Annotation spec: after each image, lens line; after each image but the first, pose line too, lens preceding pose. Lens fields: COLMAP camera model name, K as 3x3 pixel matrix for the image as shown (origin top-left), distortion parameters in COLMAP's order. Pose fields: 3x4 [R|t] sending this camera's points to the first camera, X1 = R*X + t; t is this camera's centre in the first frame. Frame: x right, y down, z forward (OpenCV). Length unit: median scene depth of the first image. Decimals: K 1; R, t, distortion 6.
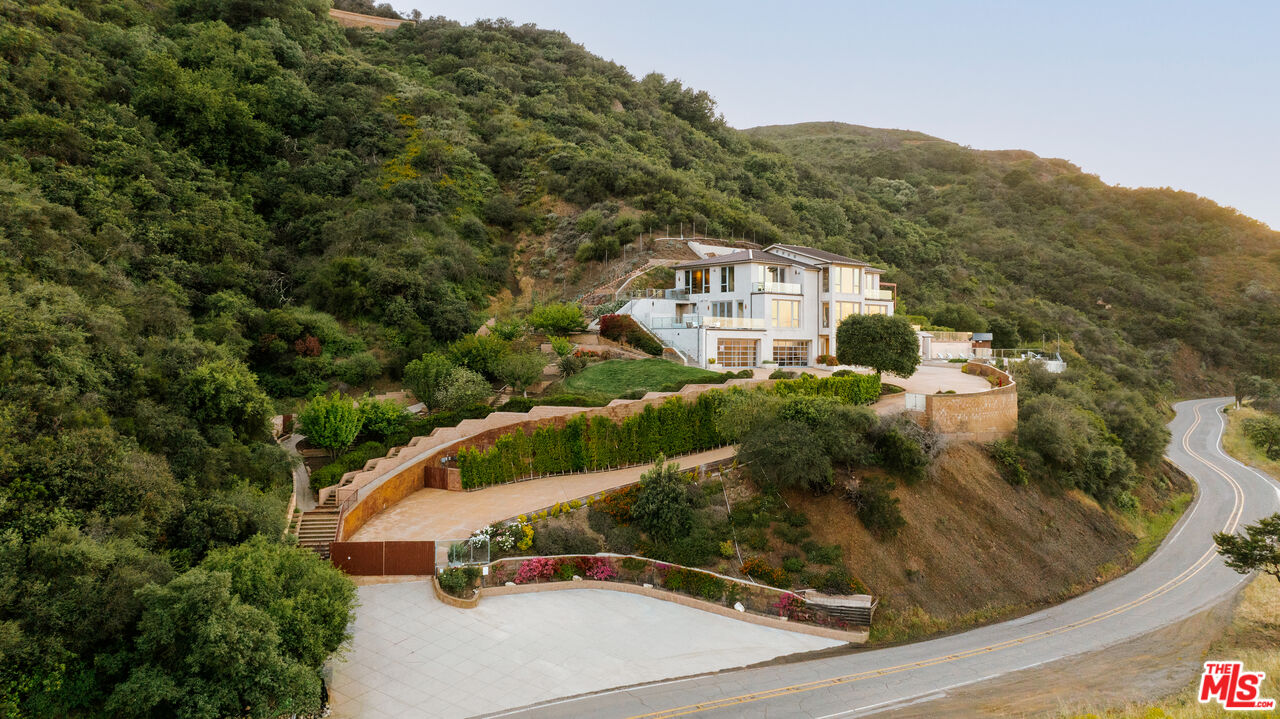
lens RADIAL K [[1094.0, 0, 640.0], [0, 1094.0, 359.5], [0, 0, 1]] dist [-0.004115, -0.105967]
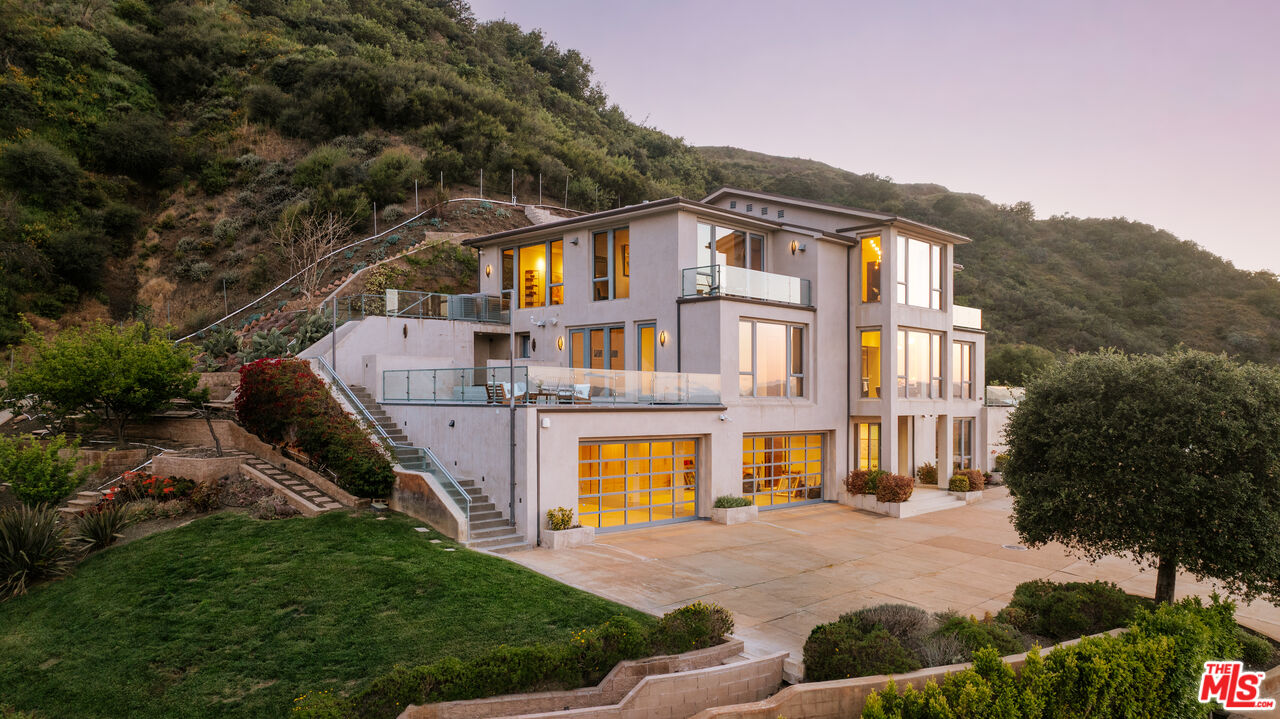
lens RADIAL K [[1014.2, 0, 639.4], [0, 1014.2, 417.0], [0, 0, 1]] dist [-0.059936, 0.074232]
pose [[0.993886, -0.003591, 0.110352, 0.041275], [0.002571, 0.999953, 0.009386, -0.020394], [-0.110380, -0.009045, 0.993848, 0.525527]]
